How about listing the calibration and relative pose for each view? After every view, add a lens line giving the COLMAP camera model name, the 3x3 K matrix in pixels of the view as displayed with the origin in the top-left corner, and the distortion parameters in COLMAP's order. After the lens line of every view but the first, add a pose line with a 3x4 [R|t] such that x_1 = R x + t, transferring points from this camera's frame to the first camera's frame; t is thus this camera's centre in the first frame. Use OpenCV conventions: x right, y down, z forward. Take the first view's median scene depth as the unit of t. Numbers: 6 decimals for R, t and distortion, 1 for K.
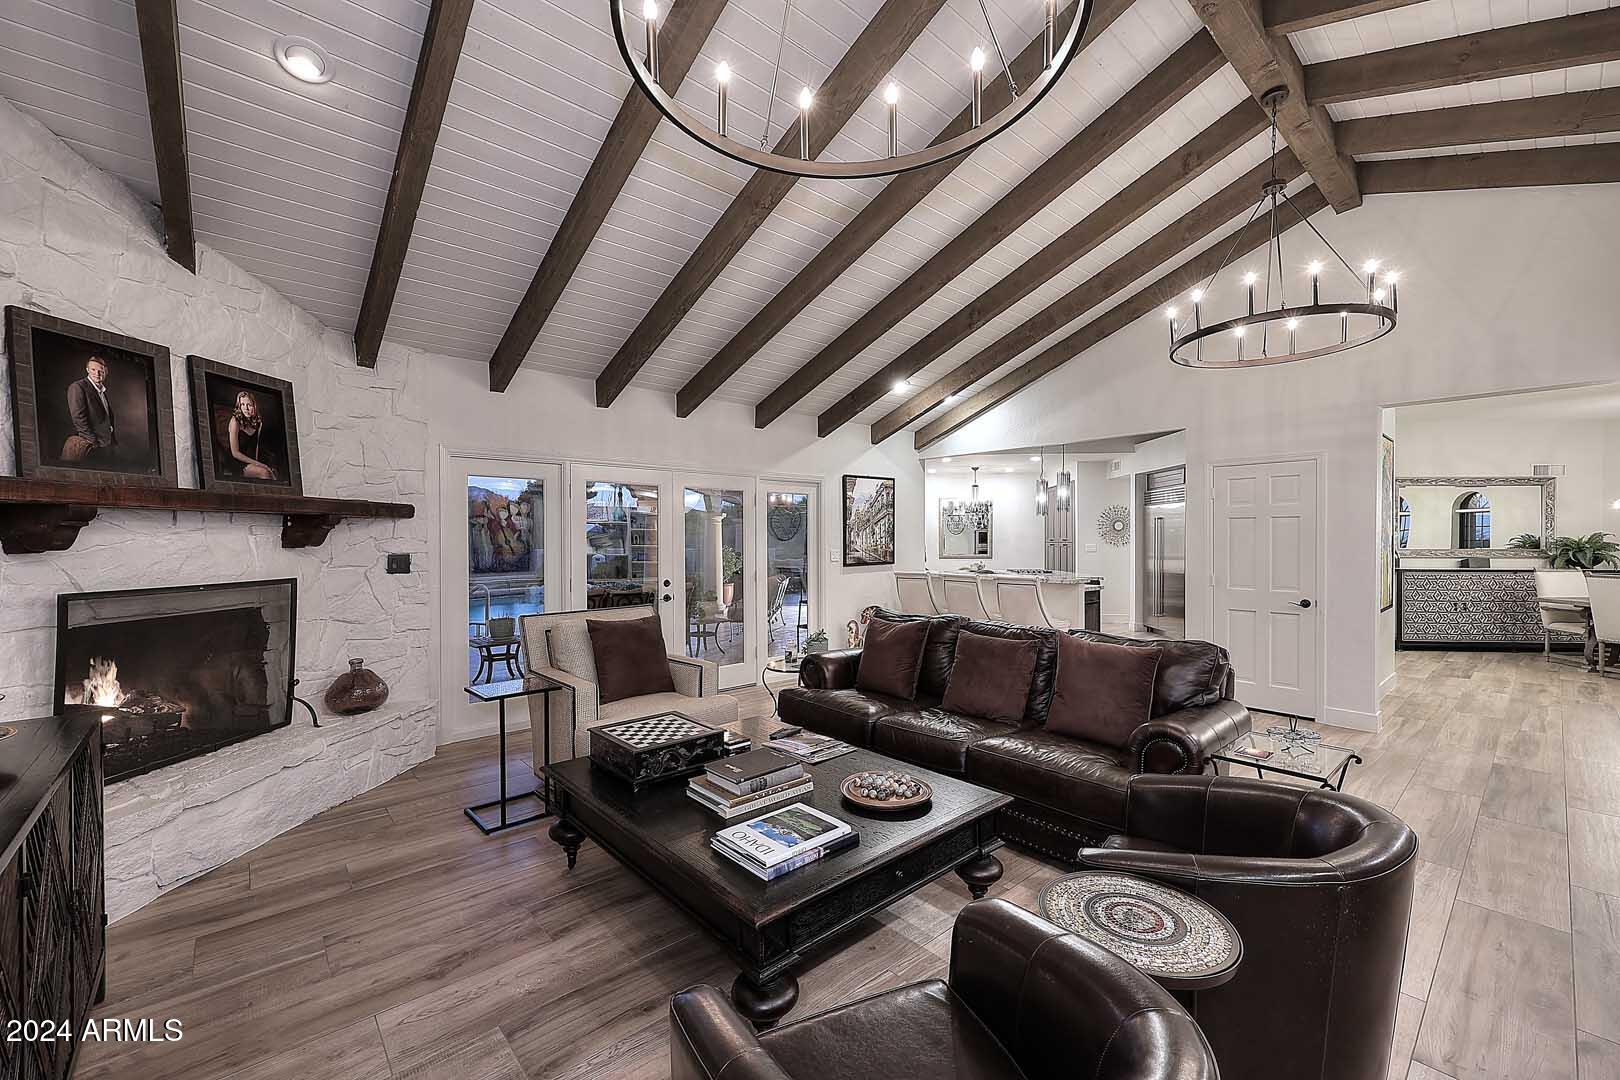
lens RADIAL K [[657.1, 0, 810.0], [0, 657.1, 540.0], [0, 0, 1]] dist [0.000961, -0.000014]
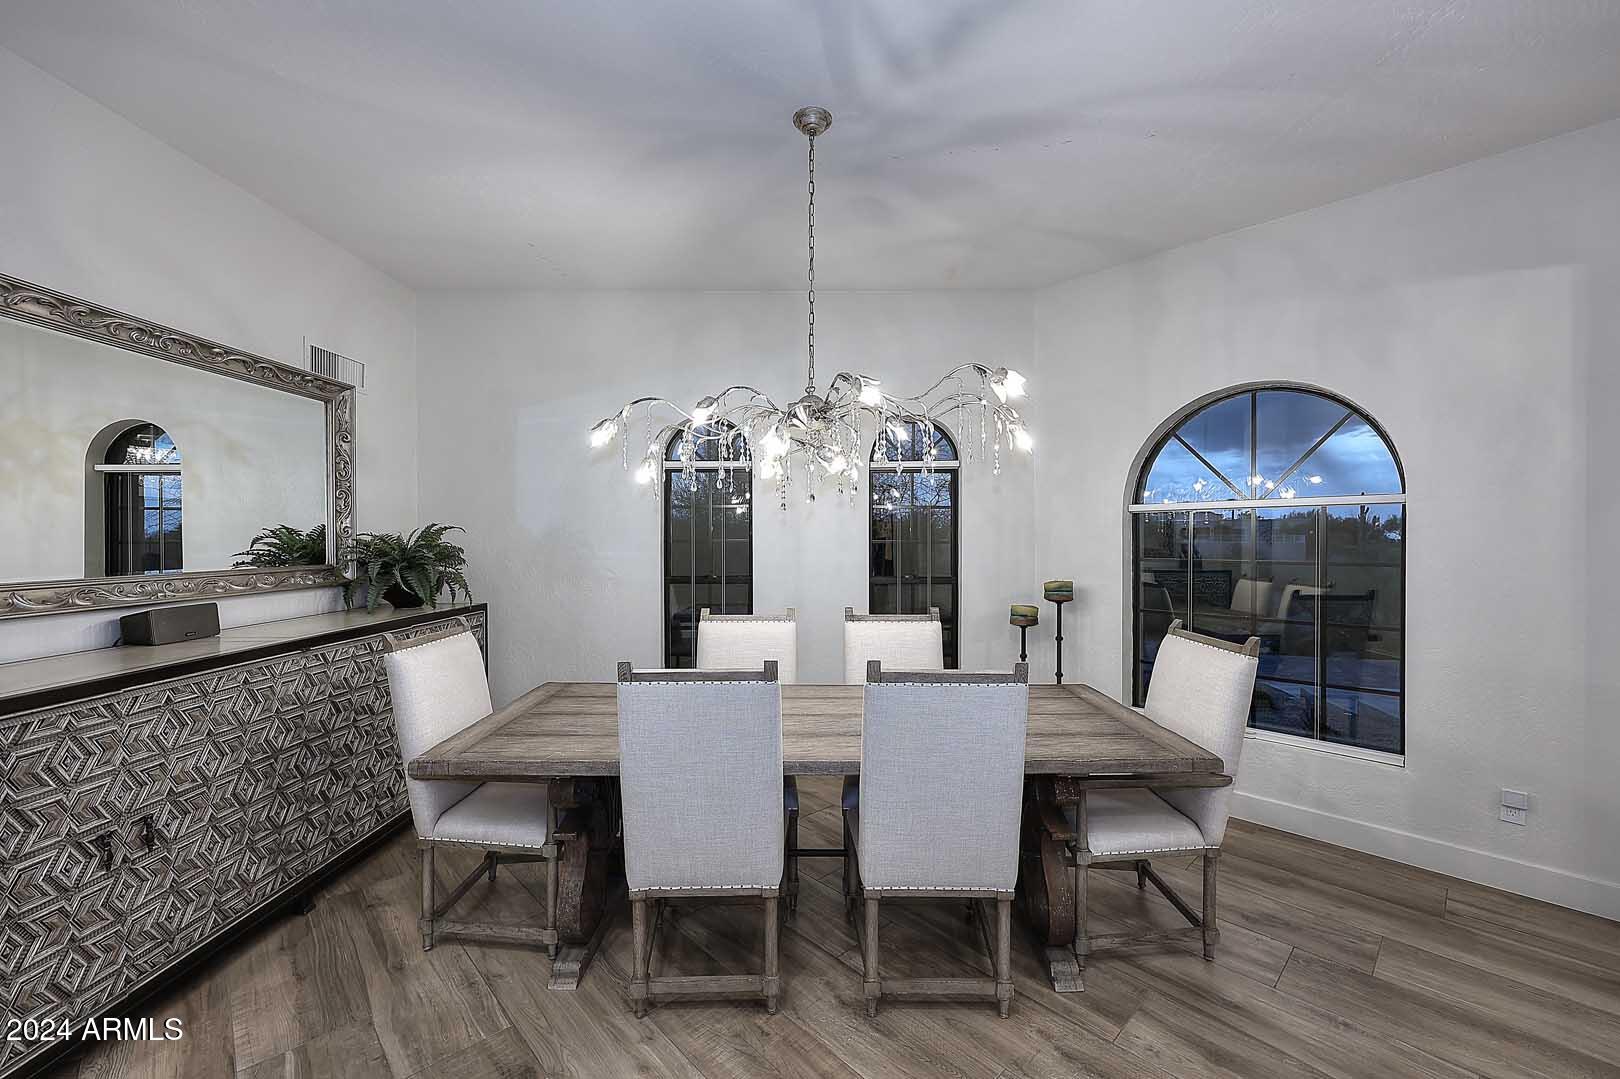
lens RADIAL K [[657.1, 0, 810.0], [0, 657.1, 539.5], [0, 0, 1]] dist [0.000961, -0.000014]
pose [[-0.035924, -0.007414, 0.999327, 0.714368], [0.011185, 0.999907, 0.007821, -0.000812], [-0.999292, 0.011459, -0.035837, 0.730532]]
